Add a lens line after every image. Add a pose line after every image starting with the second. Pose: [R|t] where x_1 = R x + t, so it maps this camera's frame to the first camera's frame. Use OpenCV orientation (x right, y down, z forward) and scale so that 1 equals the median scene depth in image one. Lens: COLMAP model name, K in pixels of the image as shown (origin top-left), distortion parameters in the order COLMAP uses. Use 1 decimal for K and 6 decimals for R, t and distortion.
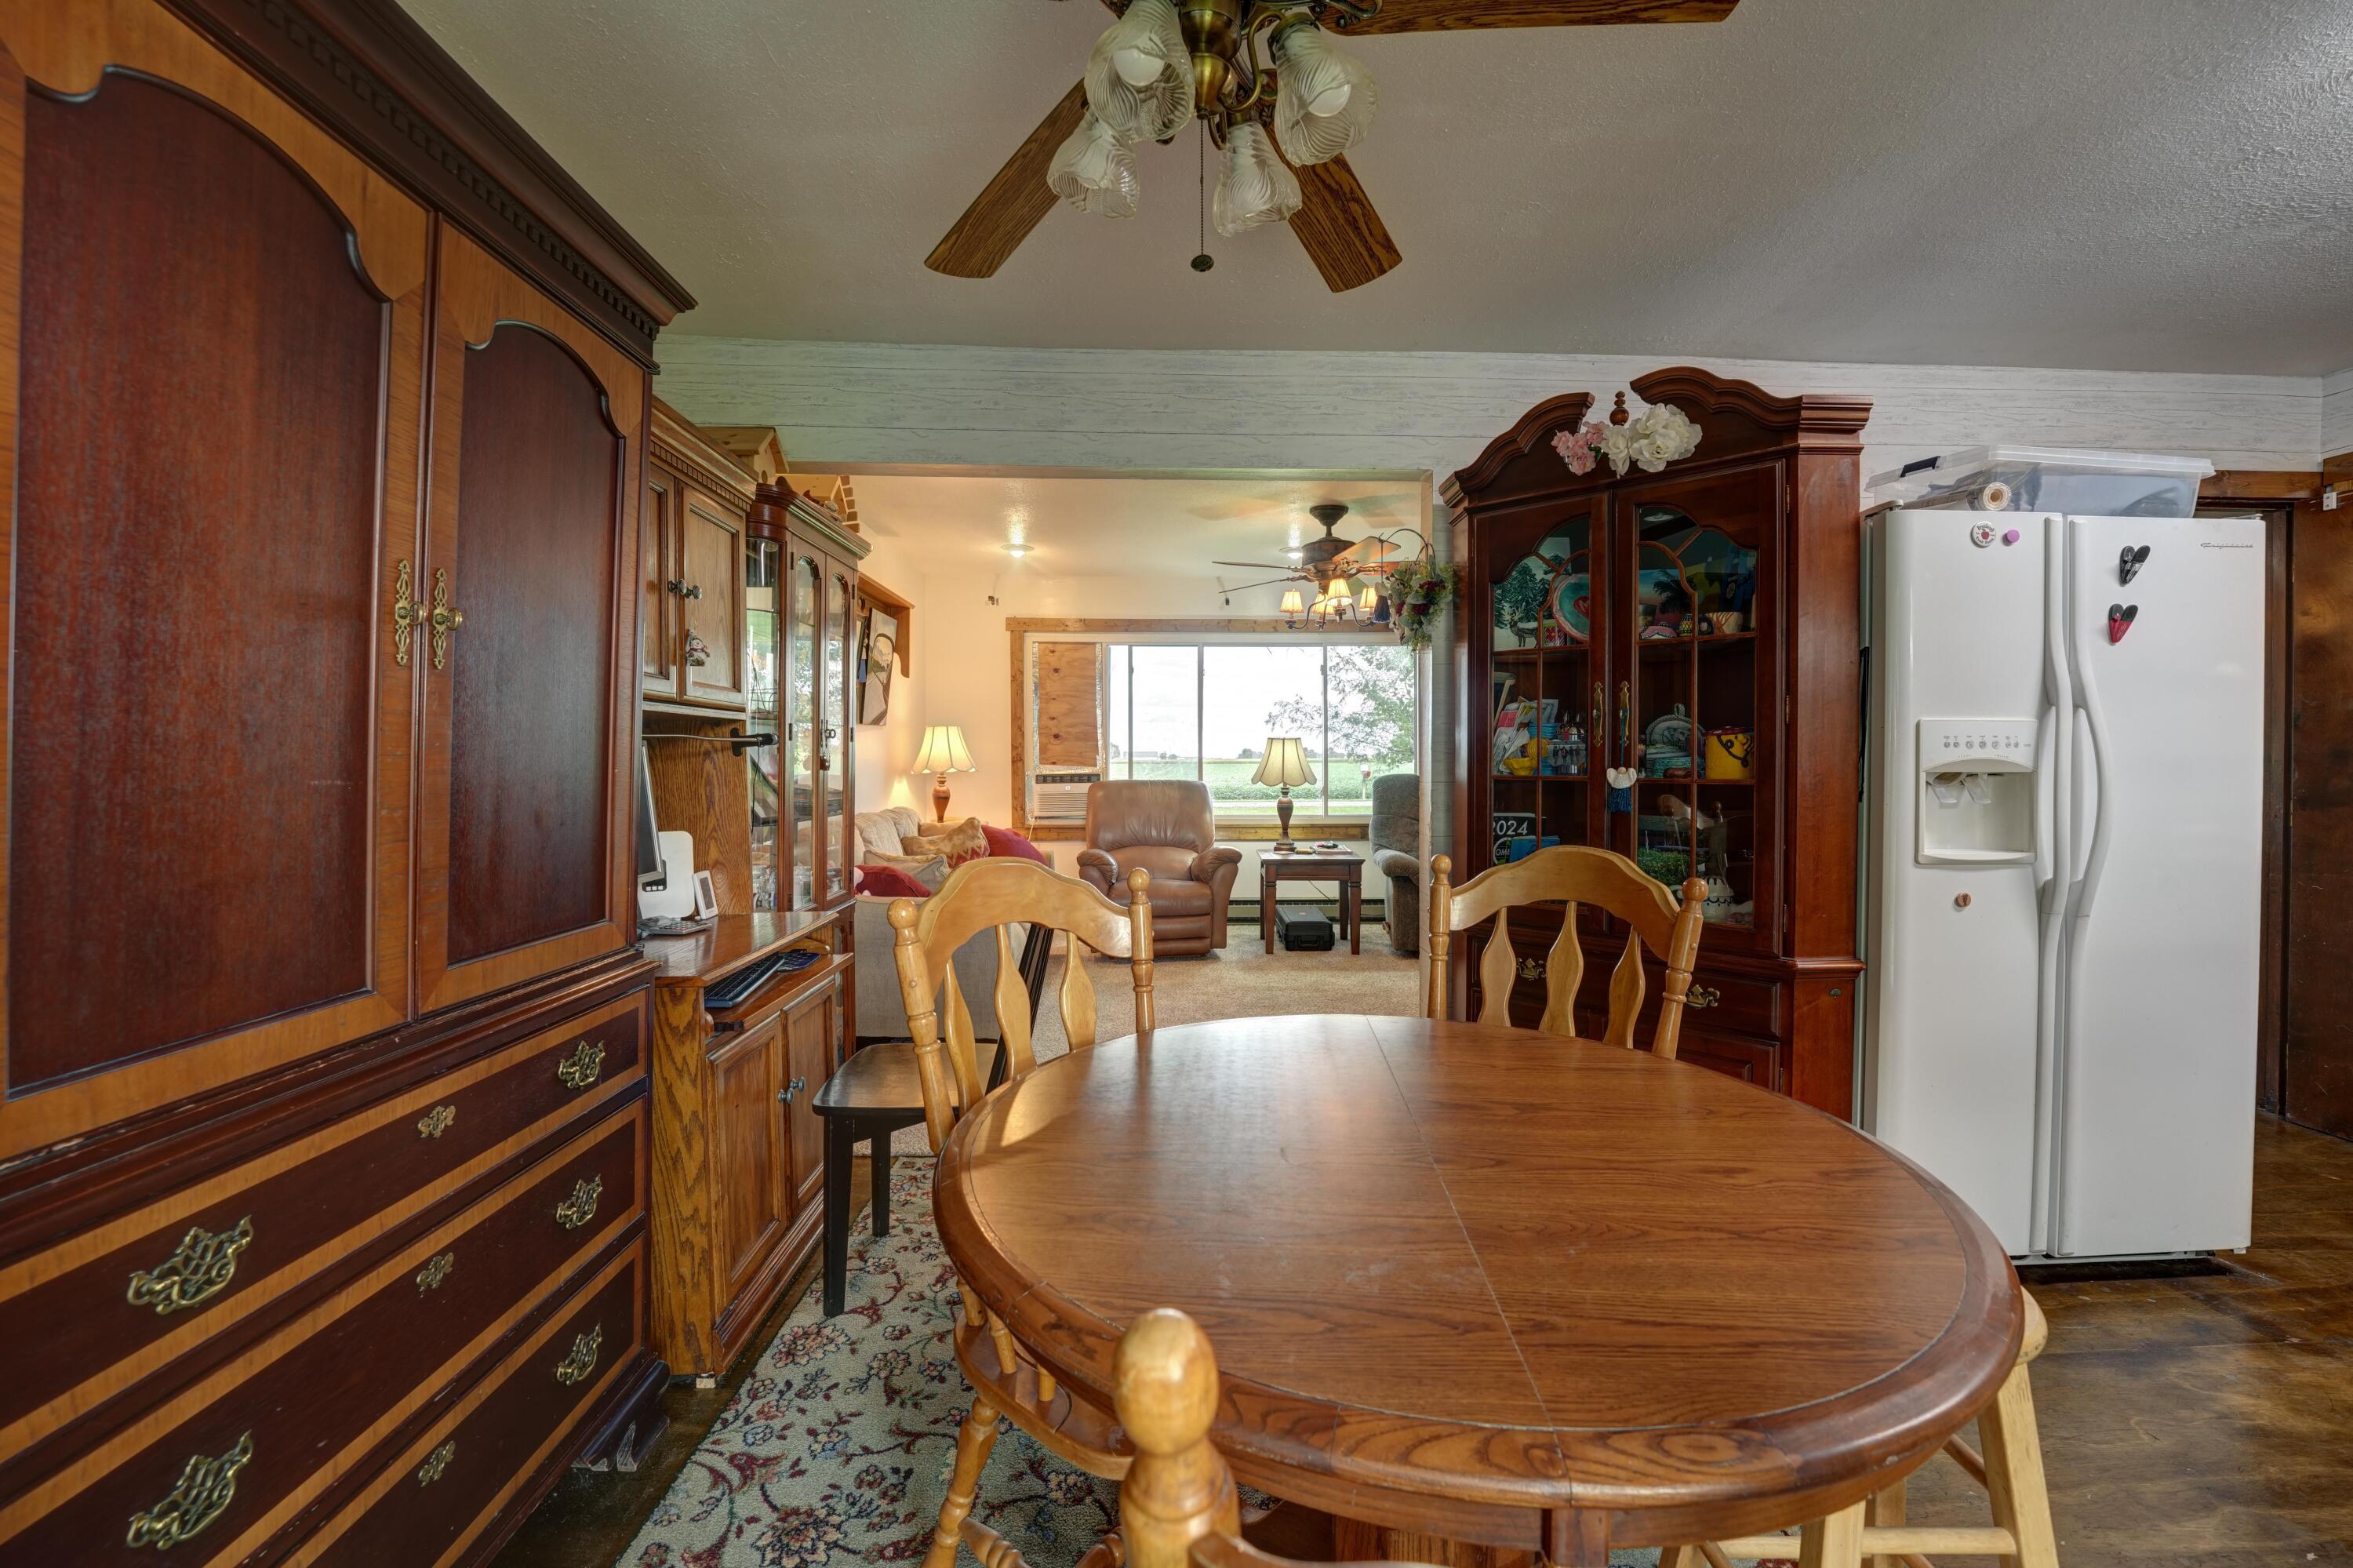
lens RADIAL K [[949.9, 0, 1180.1], [0, 949.9, 775.2], [0, 0, 1]] dist [-0.030155, 0.005528]
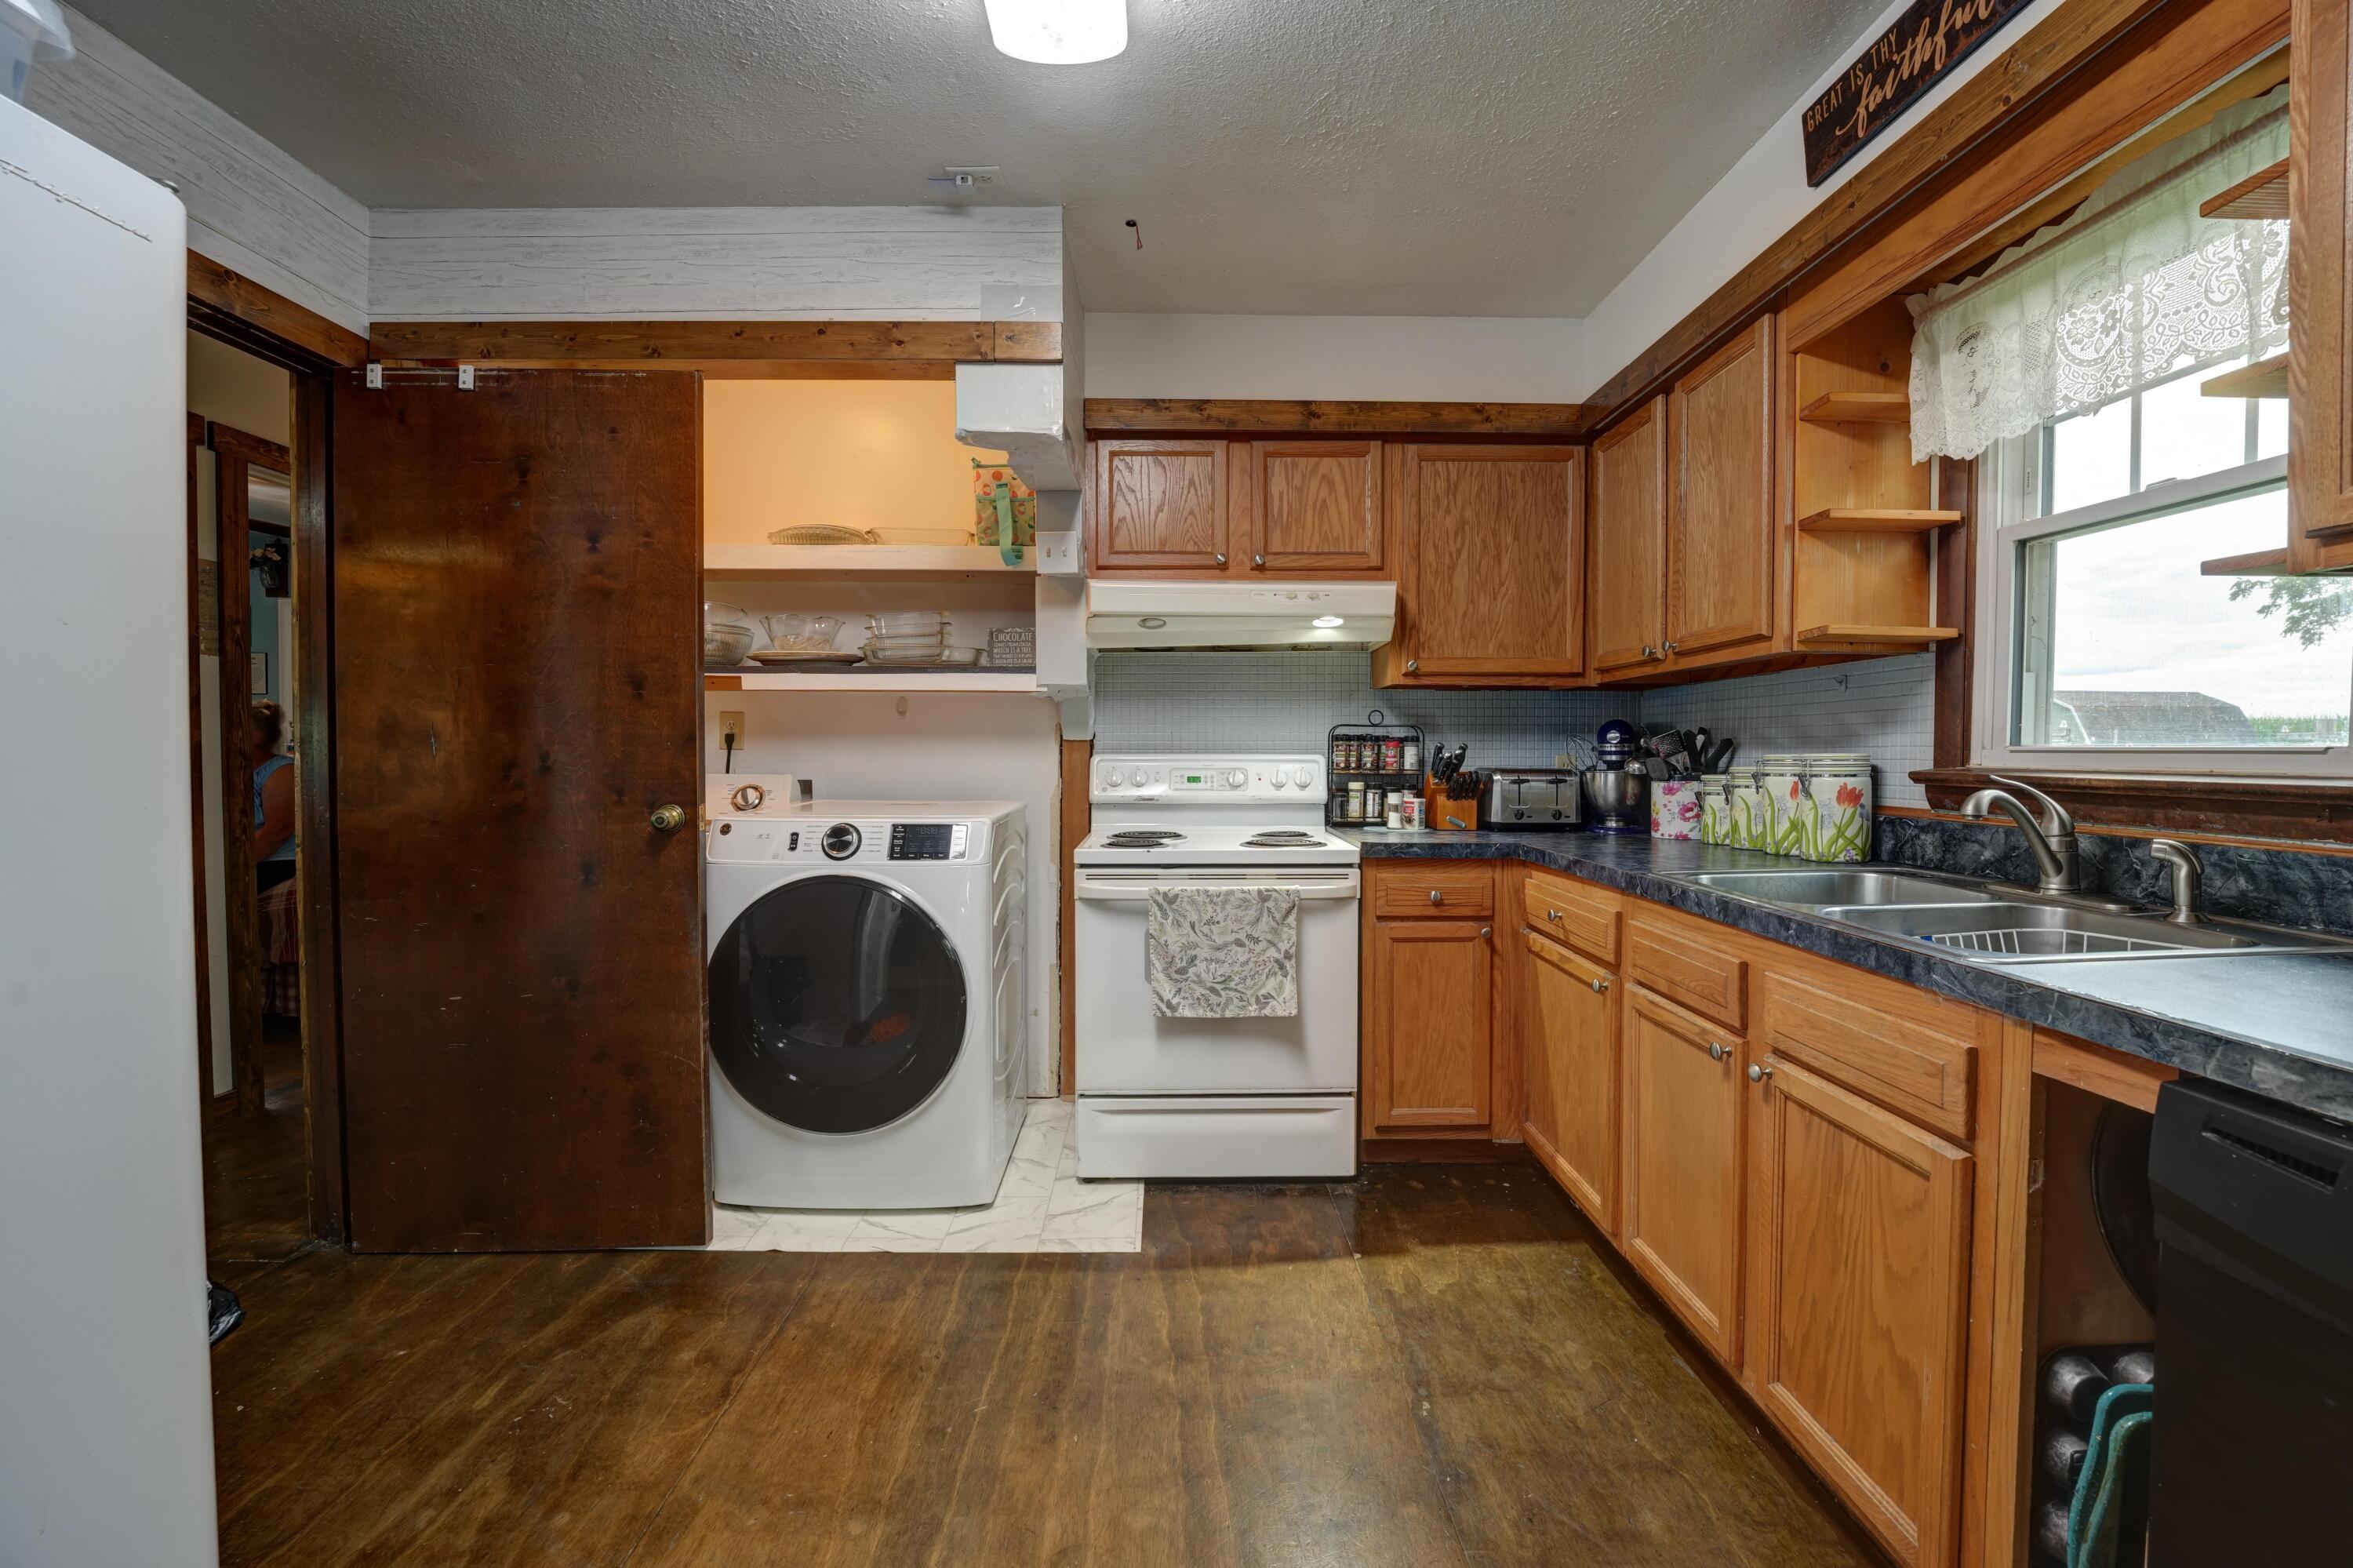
lens RADIAL K [[971.0, 0, 1182.2], [0, 971.0, 773.1], [0, 0, 1]] dist [-0.029859, 0.005495]
pose [[0.013849, -0.021971, 0.999663, 0.608287], [0.008870, 0.999722, 0.021849, -0.001855], [-0.999865, 0.008564, 0.014040, 0.428306]]
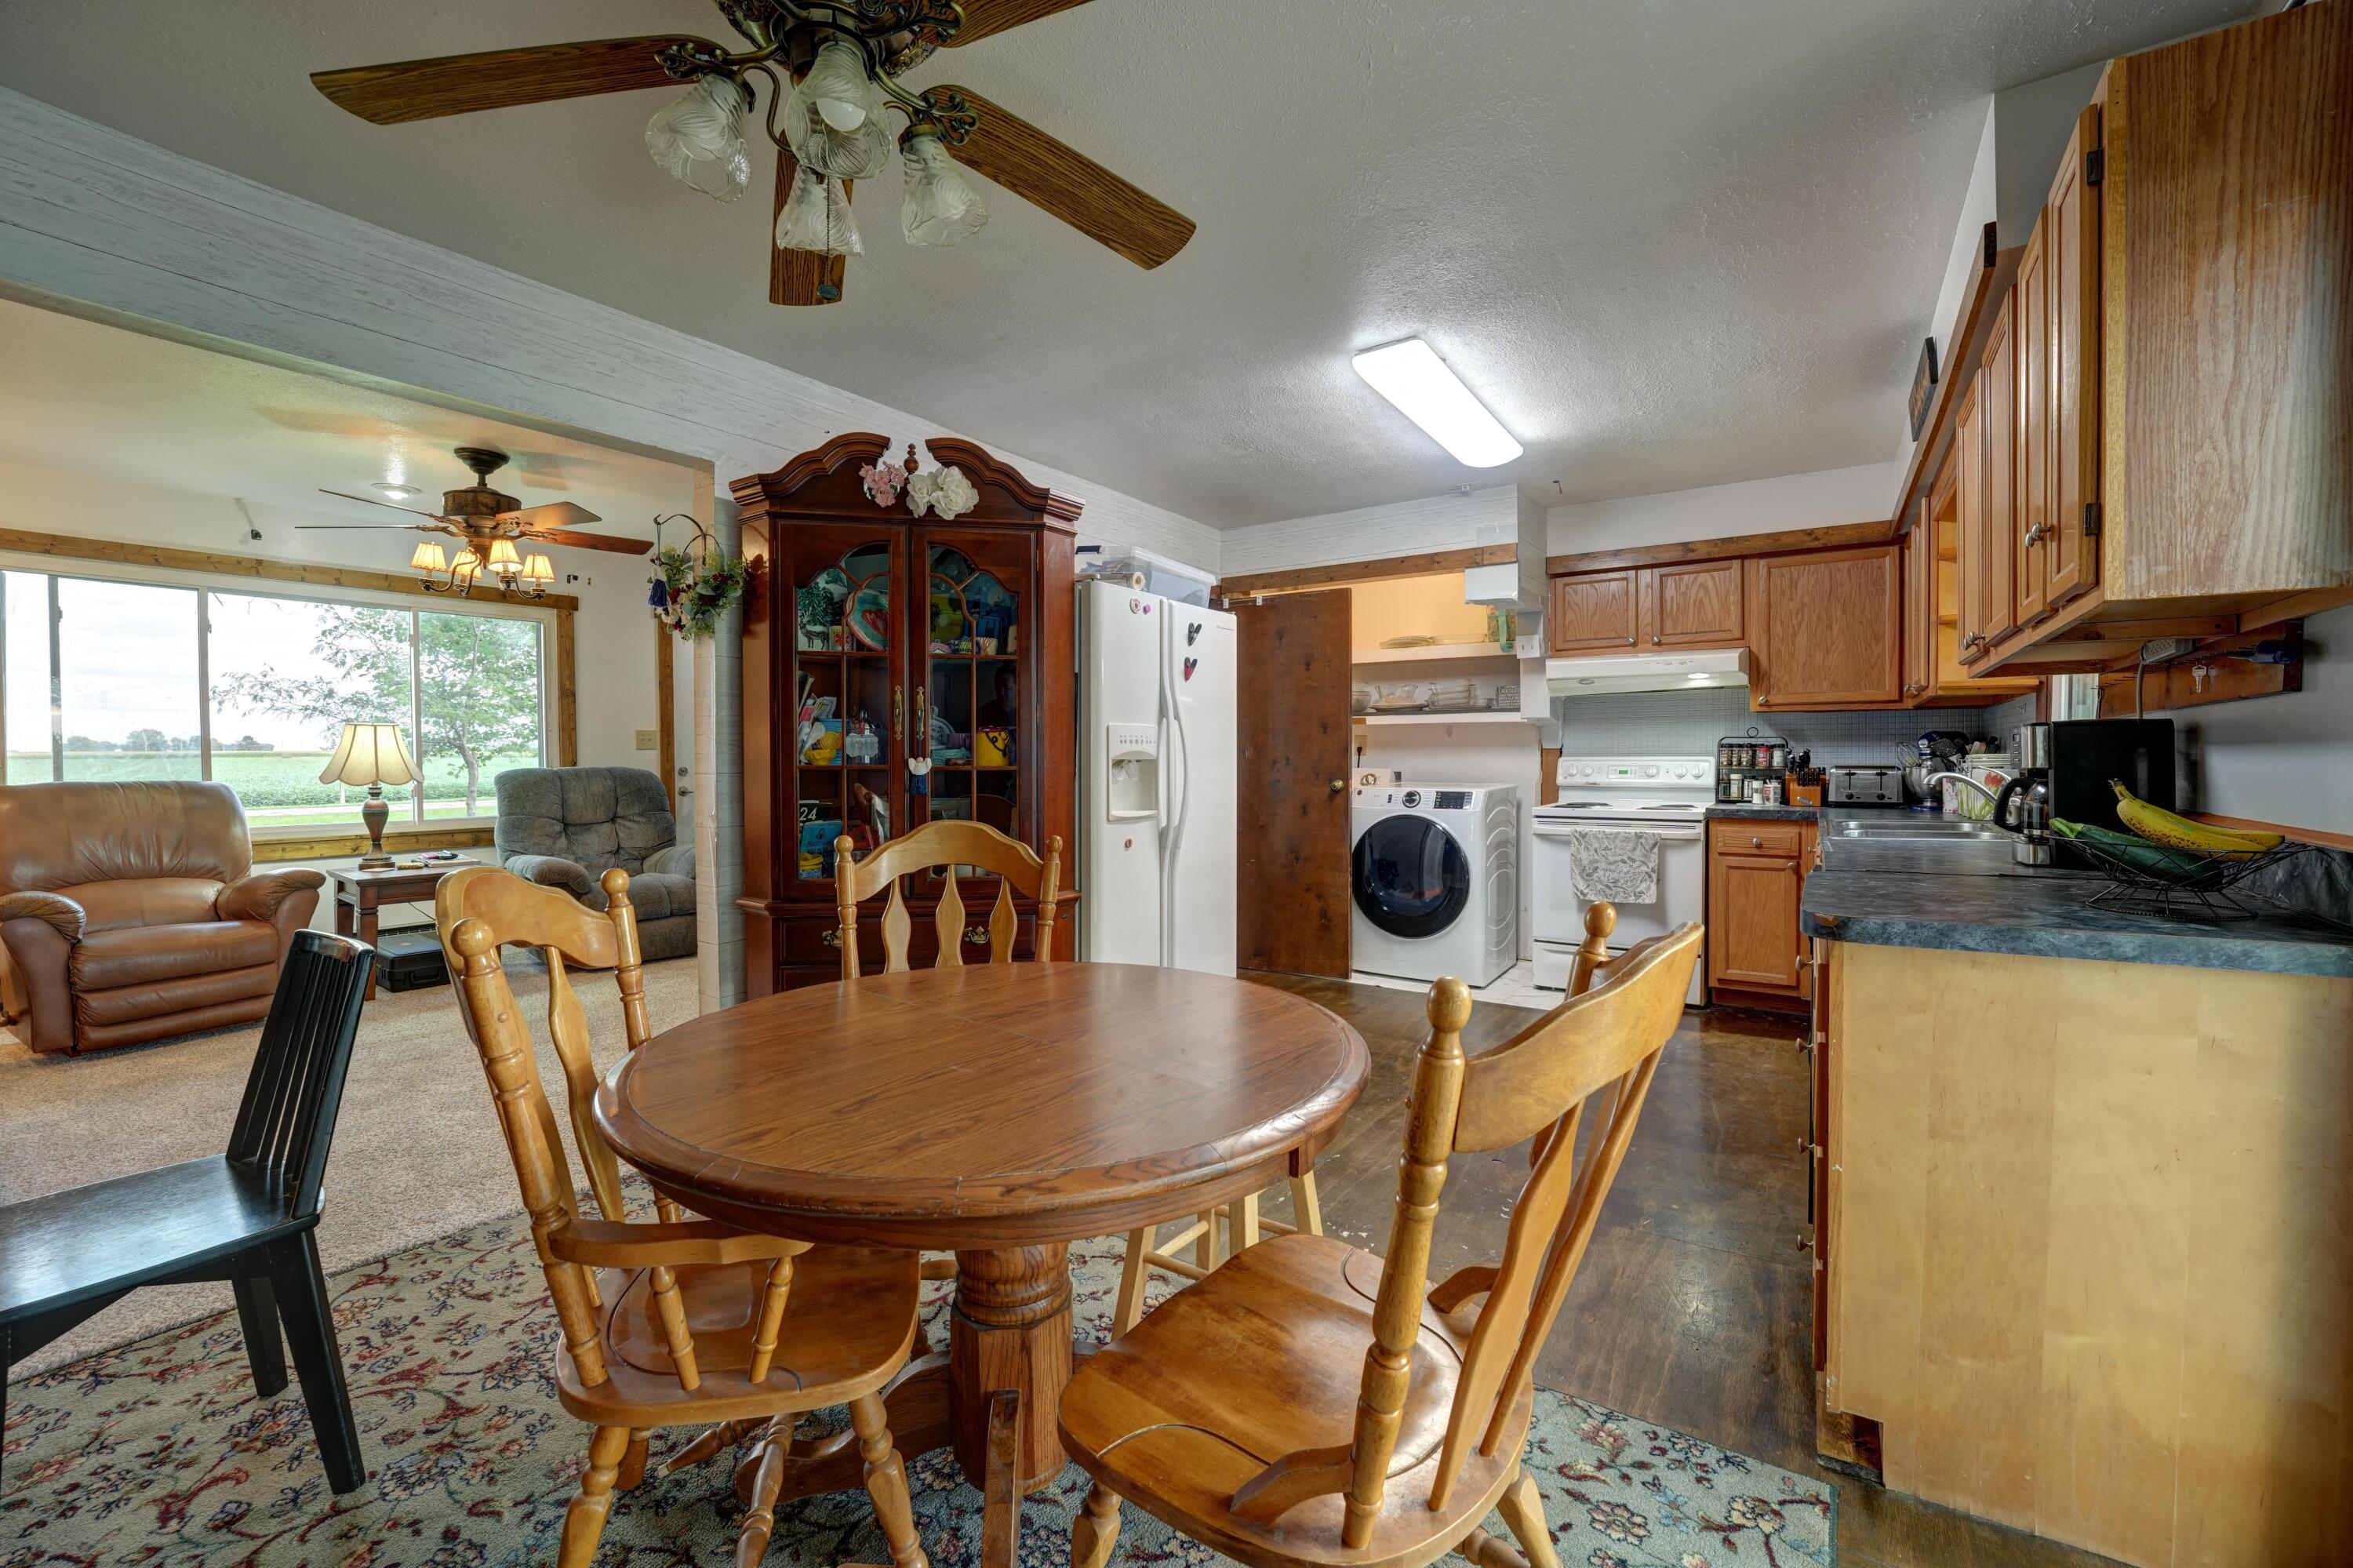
lens RADIAL K [[949.9, 0, 1180.1], [0, 949.9, 775.2], [0, 0, 1]] dist [-0.030155, 0.005528]
pose [[0.584121, -0.018117, 0.811465, -0.316874], [0.012388, 0.999833, 0.013405, 0.002268], [-0.811572, 0.002222, 0.584248, 0.019753]]
